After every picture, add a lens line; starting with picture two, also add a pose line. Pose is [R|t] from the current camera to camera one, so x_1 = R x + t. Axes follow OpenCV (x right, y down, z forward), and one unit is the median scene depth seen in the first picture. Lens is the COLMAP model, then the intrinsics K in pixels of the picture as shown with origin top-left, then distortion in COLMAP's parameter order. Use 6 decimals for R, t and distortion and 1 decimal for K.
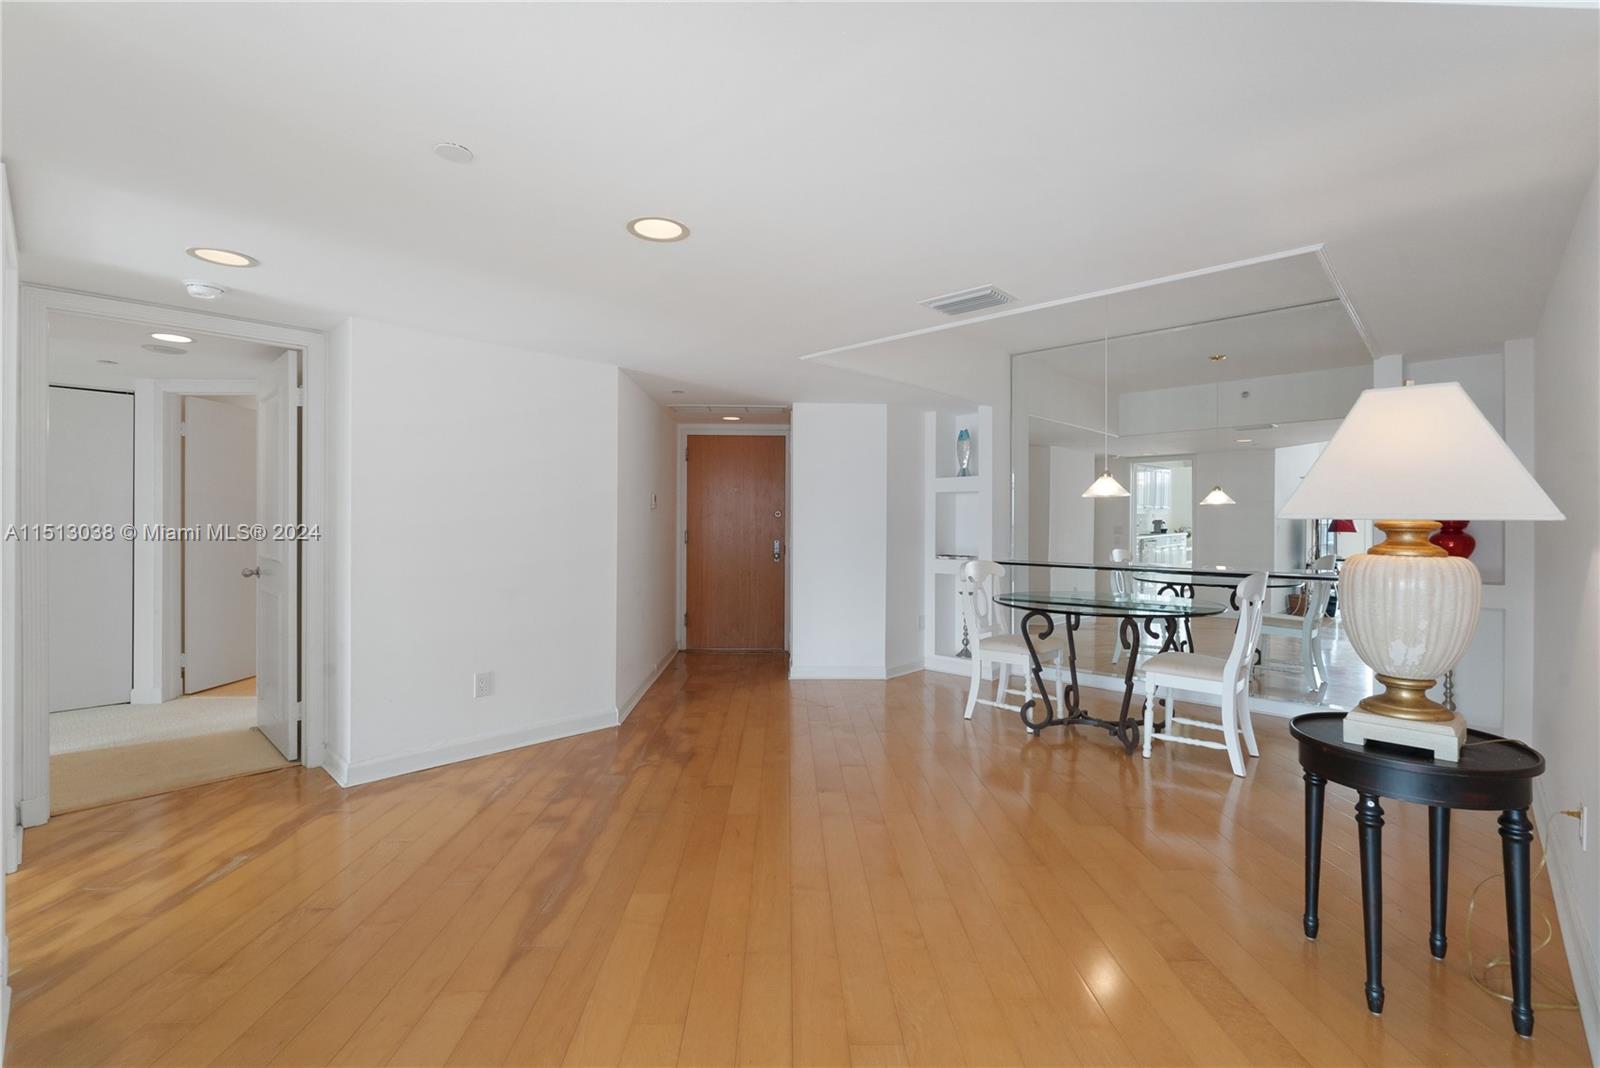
lens RADIAL K [[721.6, 0, 801.1], [0, 721.6, 525.8], [0, 0, 1]] dist [-0.004447, -0.000317]
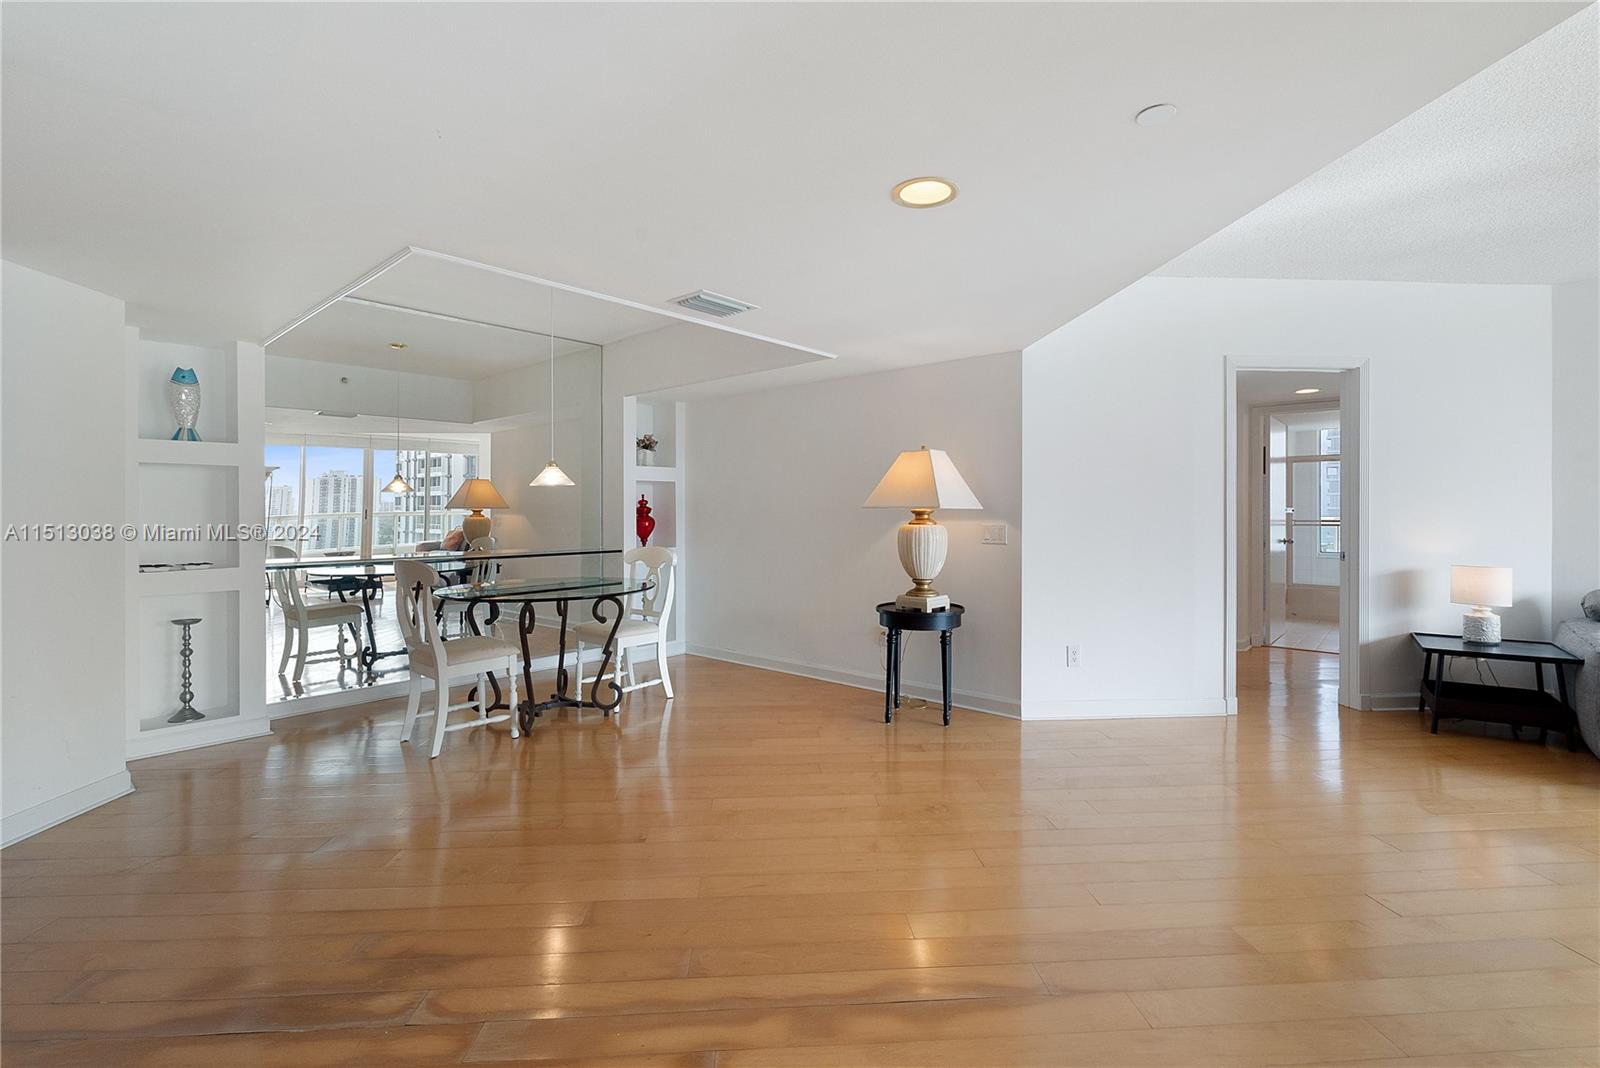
lens RADIAL K [[721.6, 0, 810.0], [0, 721.6, 508.7], [0, 0, 1]] dist [-0.004447, -0.000317]
pose [[-0.051173, 0.001776, 0.998688, -0.689642], [0.006705, 0.999976, -0.001434, -0.003051], [-0.998667, 0.006623, -0.051184, 0.738148]]
